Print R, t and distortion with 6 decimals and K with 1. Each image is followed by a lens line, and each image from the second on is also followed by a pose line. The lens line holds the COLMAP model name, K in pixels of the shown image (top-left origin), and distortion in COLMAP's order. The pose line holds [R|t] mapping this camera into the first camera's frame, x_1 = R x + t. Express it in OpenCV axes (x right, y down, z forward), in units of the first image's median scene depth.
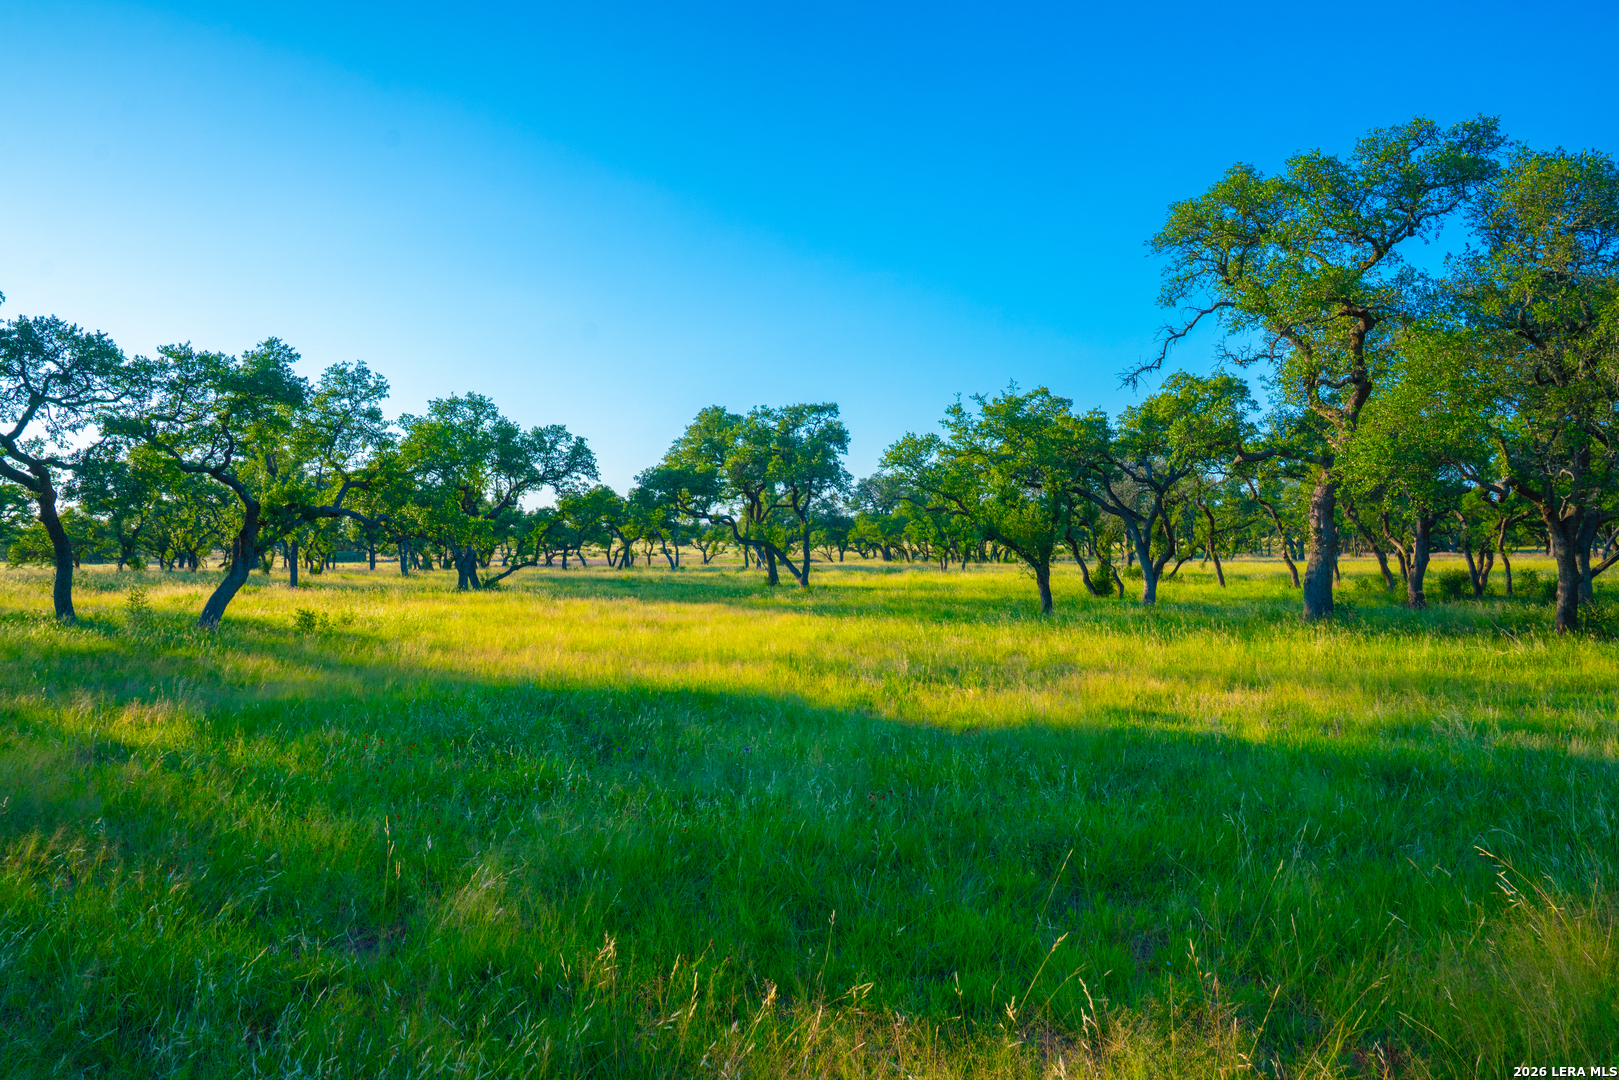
lens RADIAL K [[1155.7, 0, 814.5], [0, 1155.7, 544.5], [0, 0, 1]] dist [-0.149491, 0.088587]
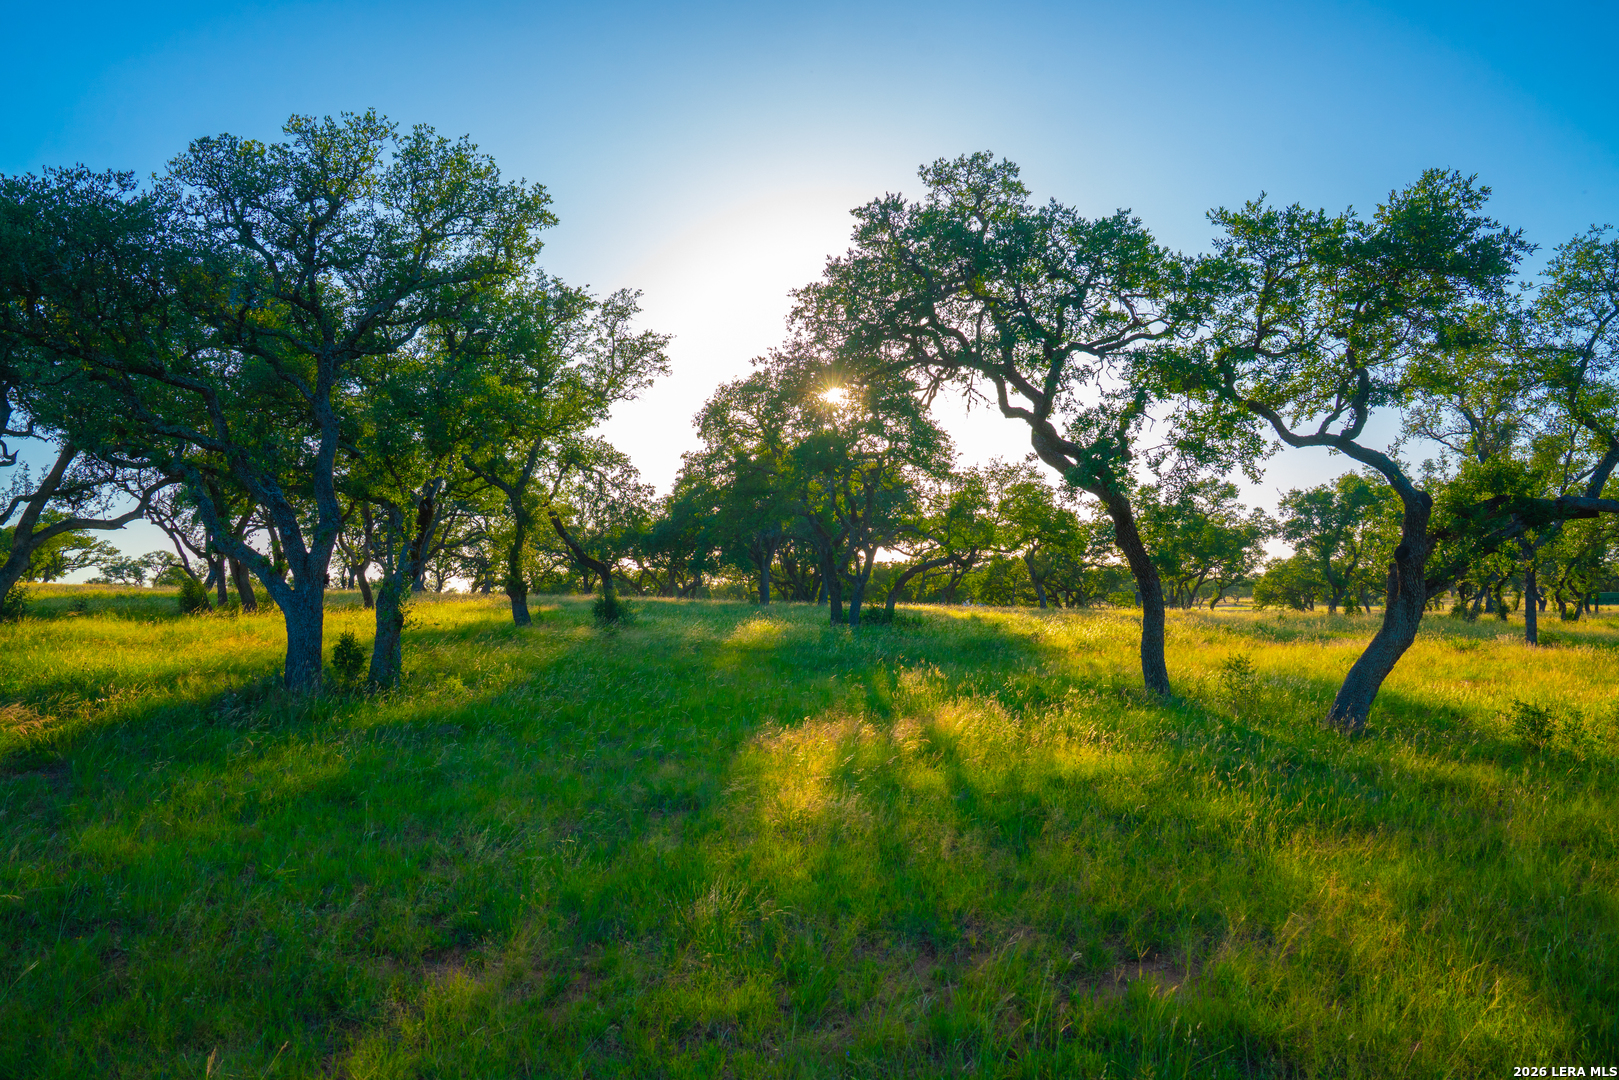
lens RADIAL K [[1155.7, 0, 814.5], [0, 1155.7, 544.5], [0, 0, 1]] dist [-0.149491, 0.088587]
pose [[0.520526, -0.038834, -0.852962, -0.180498], [0.006741, 0.999121, -0.041375, 0.005291], [0.853819, 0.015787, 0.520331, 0.431507]]
